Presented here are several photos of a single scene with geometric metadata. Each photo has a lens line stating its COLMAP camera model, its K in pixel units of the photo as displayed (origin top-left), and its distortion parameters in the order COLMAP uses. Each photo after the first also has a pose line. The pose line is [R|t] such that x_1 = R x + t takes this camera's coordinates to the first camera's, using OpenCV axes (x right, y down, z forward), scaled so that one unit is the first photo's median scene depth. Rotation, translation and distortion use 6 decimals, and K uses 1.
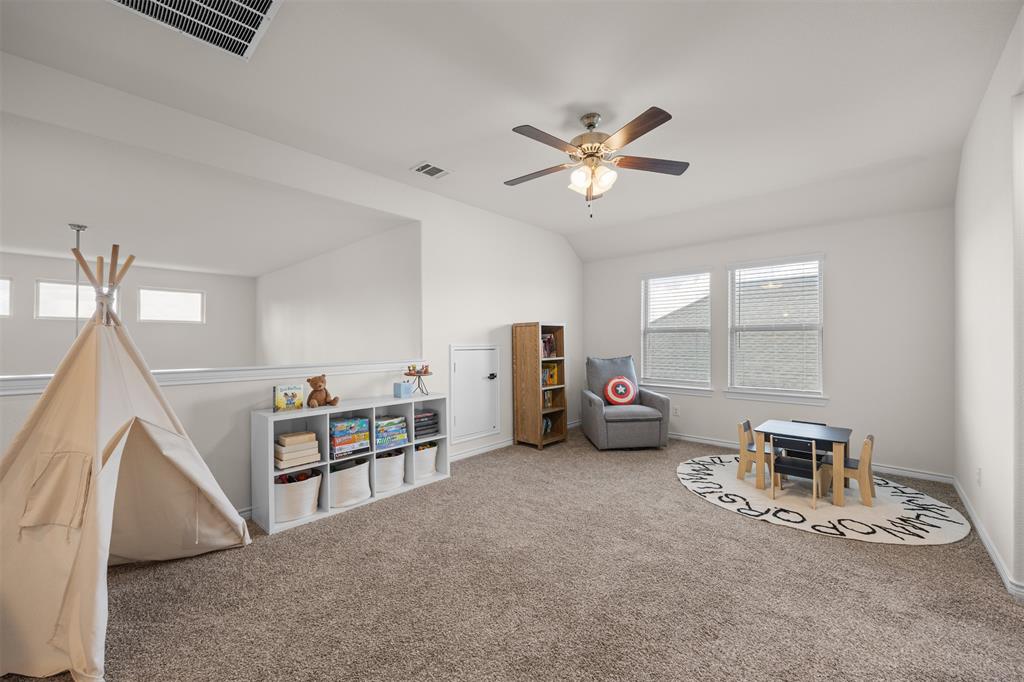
lens RADIAL K [[391.9, 0, 516.0], [0, 391.9, 339.7], [0, 0, 1]] dist [-0.000628, -0.000337]
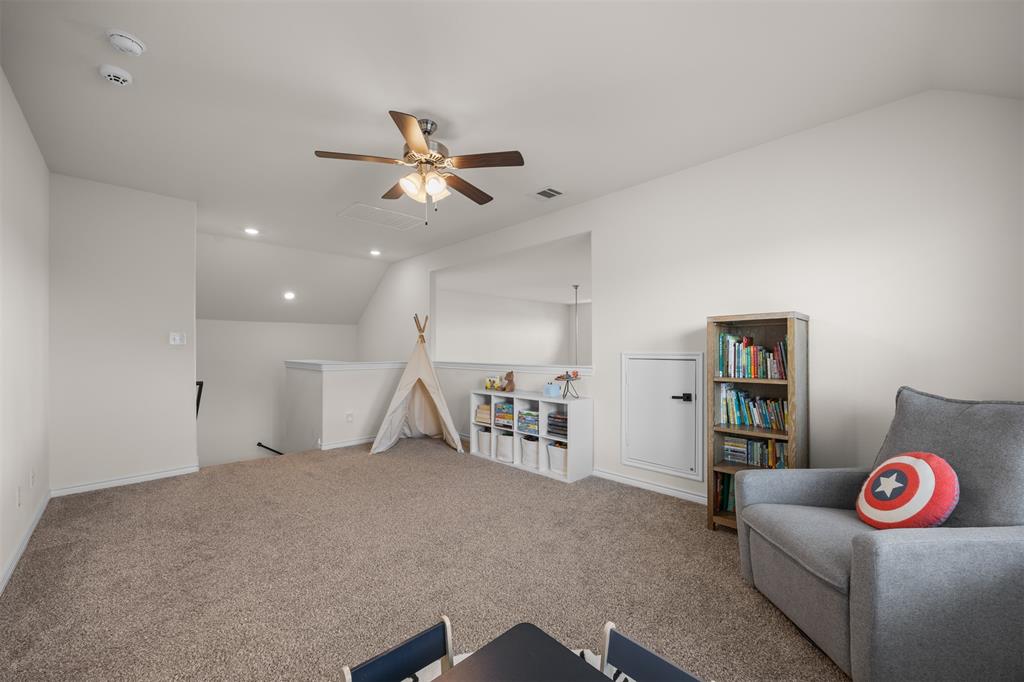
lens RADIAL K [[391.9, 0, 519.0], [0, 391.9, 347.3], [0, 0, 1]] dist [-0.000628, -0.000337]
pose [[-0.038738, -0.001122, -0.999249, 0.891453], [0.011703, 0.999930, -0.001576, -0.000065], [0.999181, -0.011755, -0.038722, 0.958545]]
